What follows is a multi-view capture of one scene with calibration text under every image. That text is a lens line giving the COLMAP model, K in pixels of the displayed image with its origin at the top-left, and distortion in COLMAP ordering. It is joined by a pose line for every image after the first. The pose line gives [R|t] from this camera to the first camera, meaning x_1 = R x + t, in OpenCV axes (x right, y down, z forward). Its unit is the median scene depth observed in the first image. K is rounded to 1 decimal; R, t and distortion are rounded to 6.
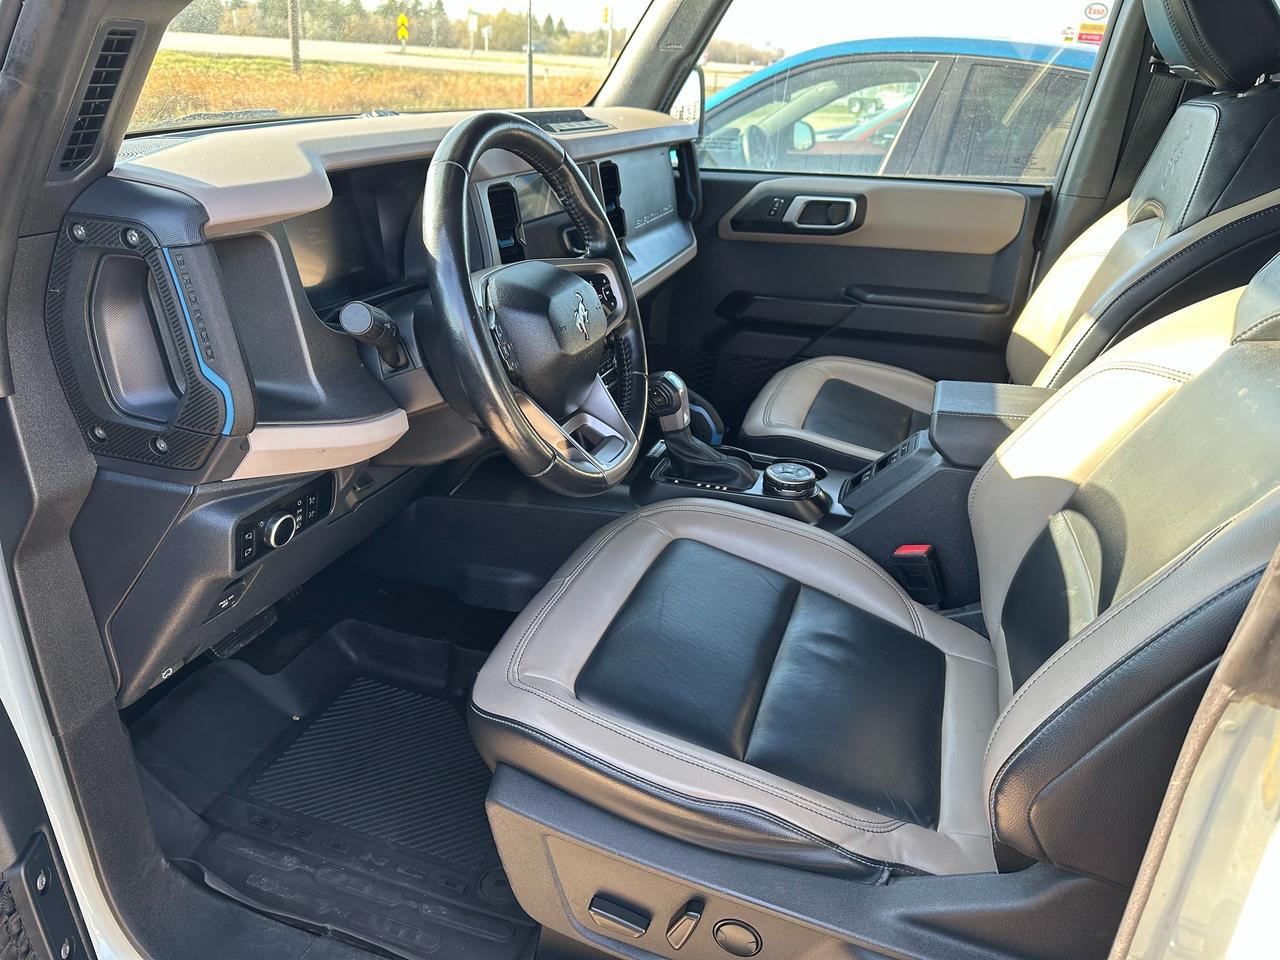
lens RADIAL K [[895.3, 0, 634.8], [0, 895.3, 493.7], [0, 0, 1]] dist [0.031888, -0.054655]
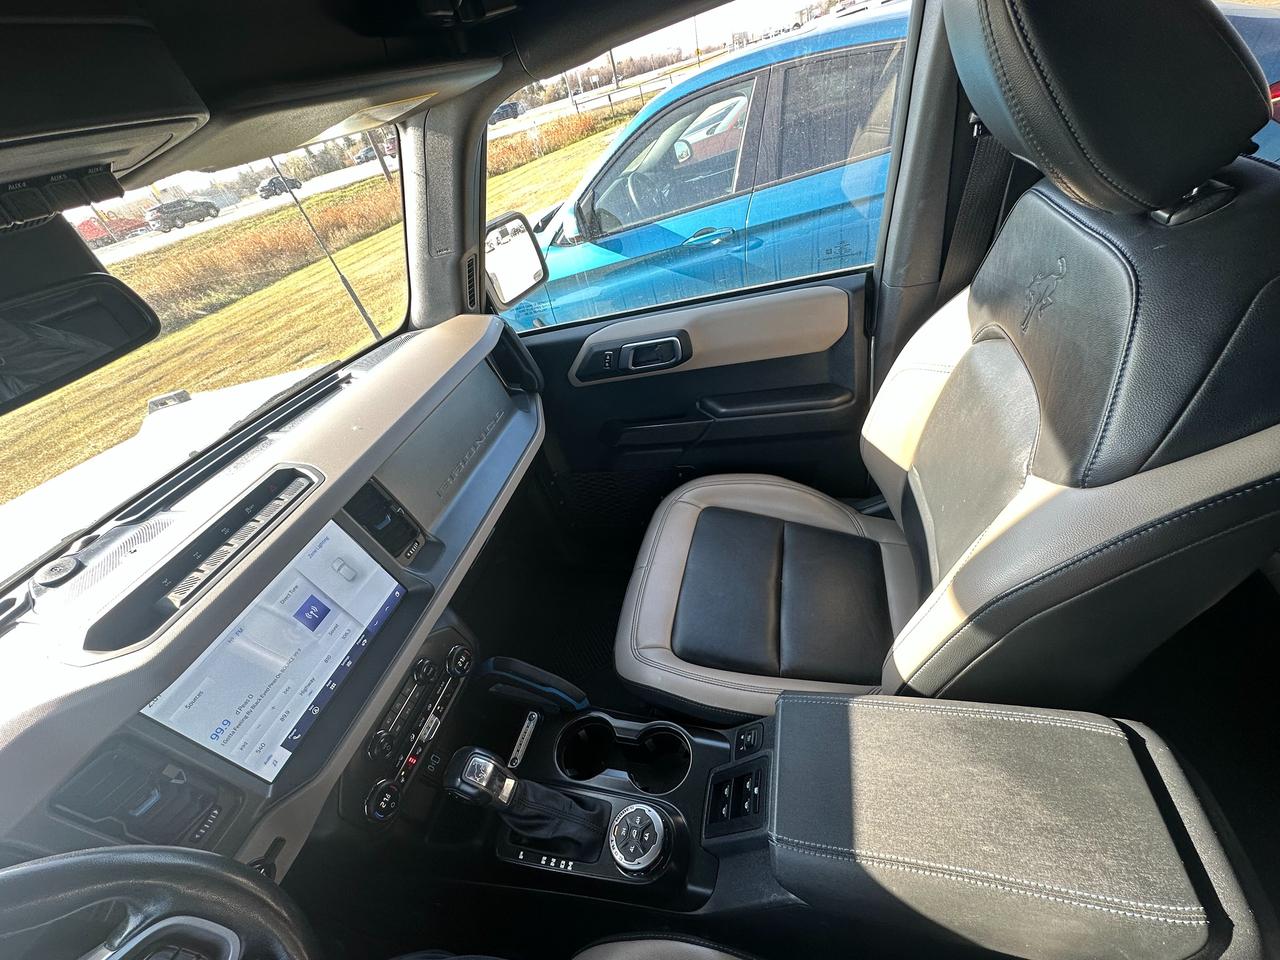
lens RADIAL K [[511.2, 0, 640.0], [0, 511.2, 480.0], [0, 0, 1]] dist [-0.000672, -0.000069]
pose [[0.953933, -0.278349, -0.111951, 0.221882], [0.295468, 0.936356, 0.189568, -0.294636], [0.052060, -0.213913, 0.975464, 0.404347]]
